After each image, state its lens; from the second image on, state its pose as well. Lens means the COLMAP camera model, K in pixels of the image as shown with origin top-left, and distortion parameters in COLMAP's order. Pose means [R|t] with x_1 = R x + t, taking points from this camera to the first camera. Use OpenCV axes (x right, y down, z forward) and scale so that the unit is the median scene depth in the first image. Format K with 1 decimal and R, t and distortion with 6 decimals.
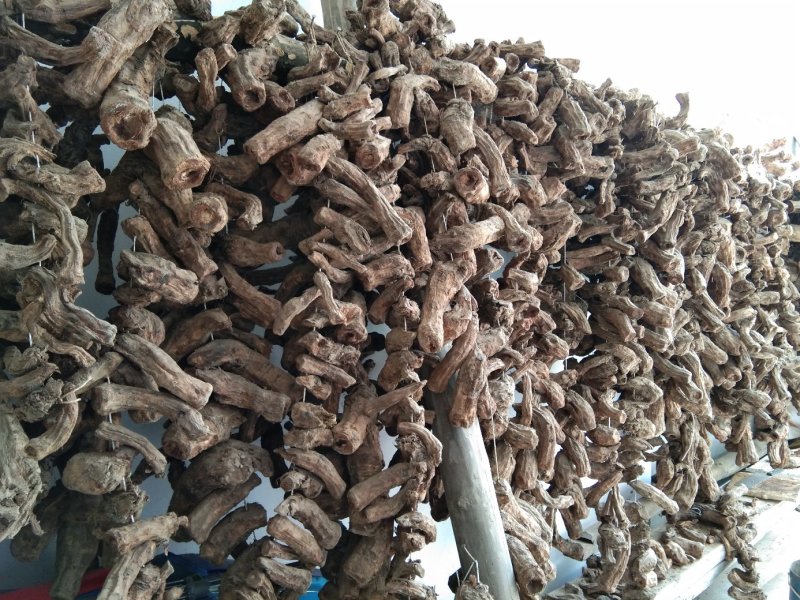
lens RADIAL K [[639.0, 0, 402.9], [0, 639.0, 294.9], [0, 0, 1]] dist [0.112178, -0.156263]
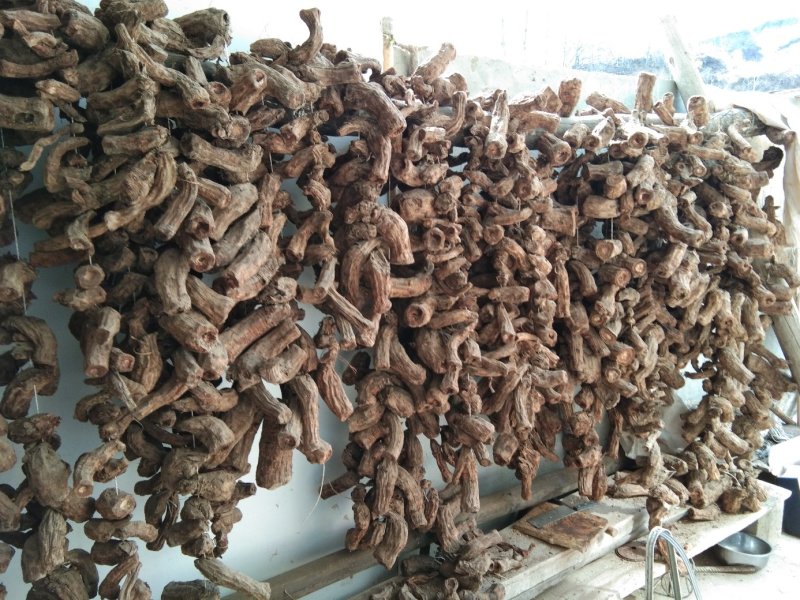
lens RADIAL K [[639.0, 0, 402.9], [0, 639.0, 294.9], [0, 0, 1]] dist [0.112178, -0.156263]
pose [[0.996858, 0.012099, -0.078275, 0.511623], [-0.007480, 0.998228, 0.059031, -0.040170], [0.078850, -0.058260, 0.995183, 0.256690]]
